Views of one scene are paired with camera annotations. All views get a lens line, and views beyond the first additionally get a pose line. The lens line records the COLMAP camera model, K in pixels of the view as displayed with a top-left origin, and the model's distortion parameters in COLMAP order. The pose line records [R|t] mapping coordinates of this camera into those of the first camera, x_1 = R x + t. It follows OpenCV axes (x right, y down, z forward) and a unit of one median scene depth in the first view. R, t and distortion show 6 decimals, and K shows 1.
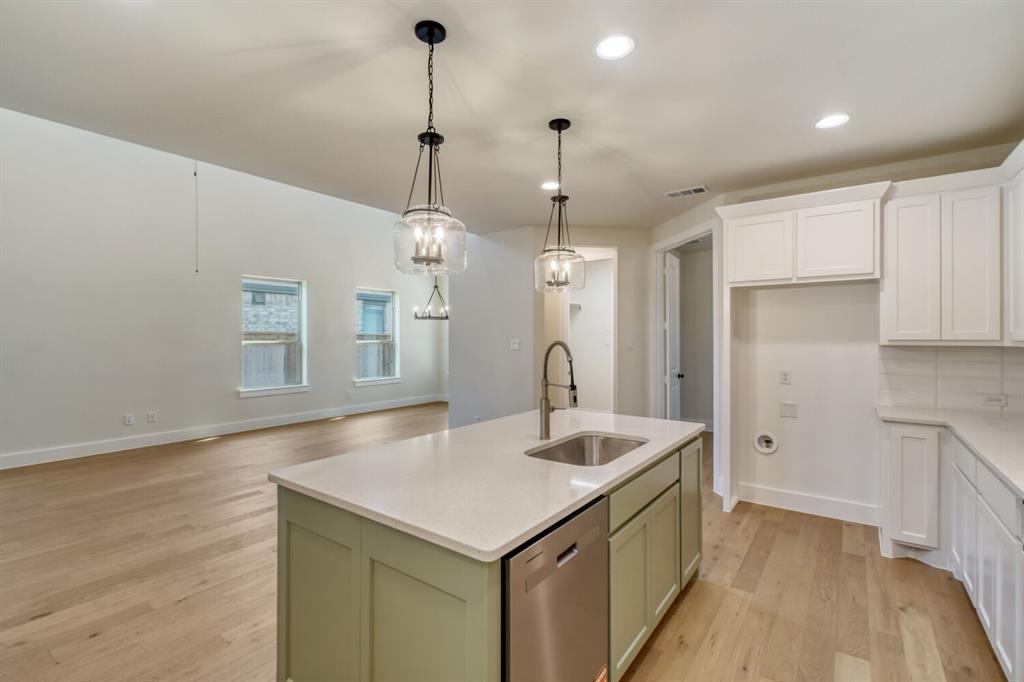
lens RADIAL K [[460.6, 0, 502.6], [0, 460.6, 335.2], [0, 0, 1]] dist [0.003865, -0.000603]
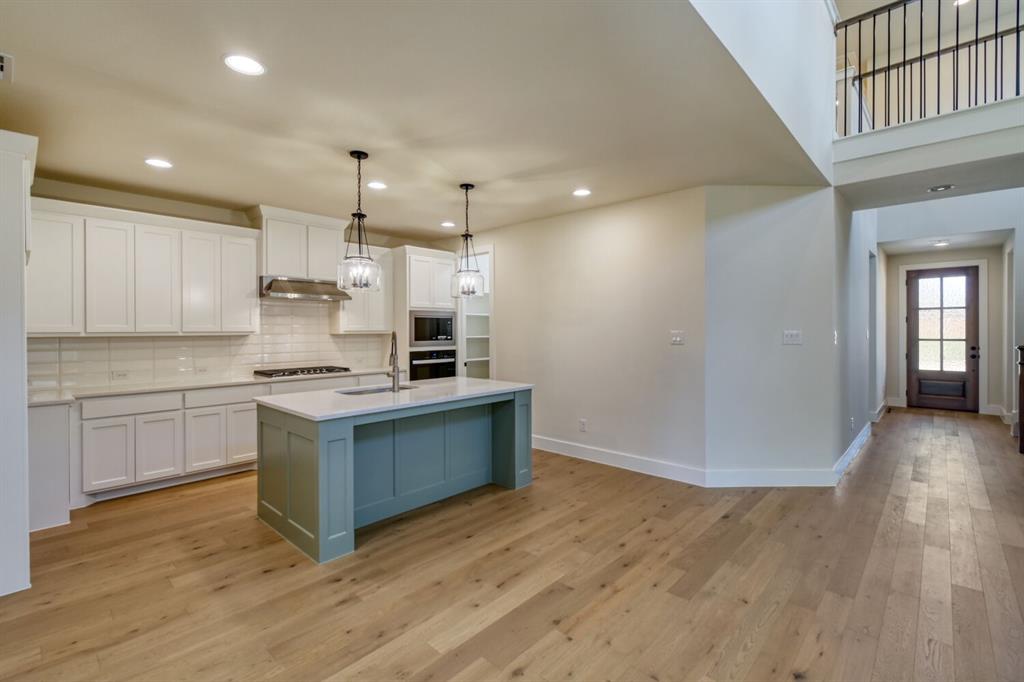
lens RADIAL K [[460.6, 0, 510.2], [0, 460.6, 332.3], [0, 0, 1]] dist [0.003865, -0.000603]
pose [[-0.994002, 0.001511, 0.109352, -0.392088], [0.002331, 0.999970, 0.007370, 0.003899], [-0.109337, 0.007580, -0.993976, 2.088342]]
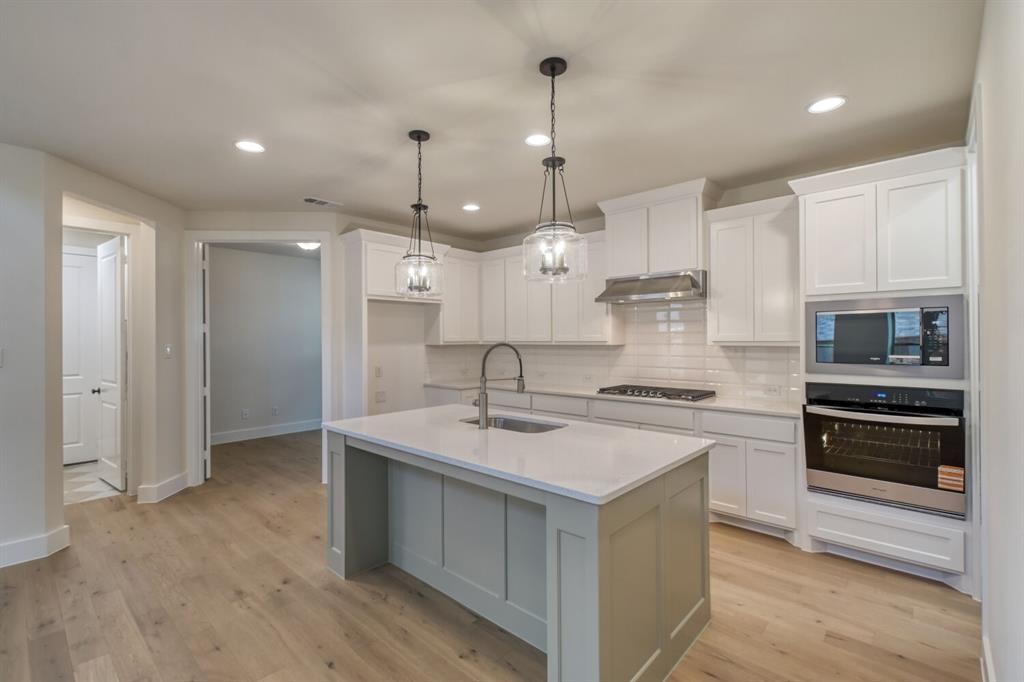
lens RADIAL K [[460.6, 0, 511.2], [0, 460.6, 335.6], [0, 0, 1]] dist [0.003865, -0.000603]
pose [[0.100833, 0.006154, 0.994884, -0.851595], [0.004005, 0.999970, -0.006592, 0.000635], [-0.994895, 0.004649, 0.100806, 0.664908]]
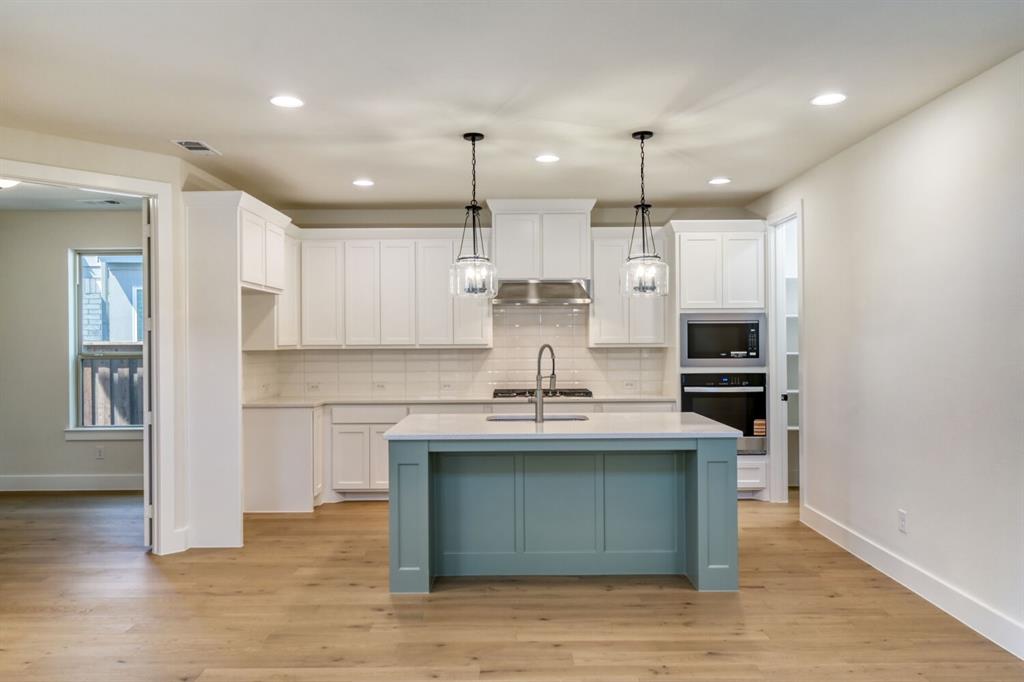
lens RADIAL K [[711.8, 0, 512.4], [0, 711.8, 340.7], [0, 0, 1]] dist [-0.006281, 0.001955]
pose [[-0.600493, 0.002862, 0.799625, -1.157945], [0.004703, 0.999989, -0.000047, 0.000681], [-0.799616, 0.003732, -0.600500, 1.818288]]
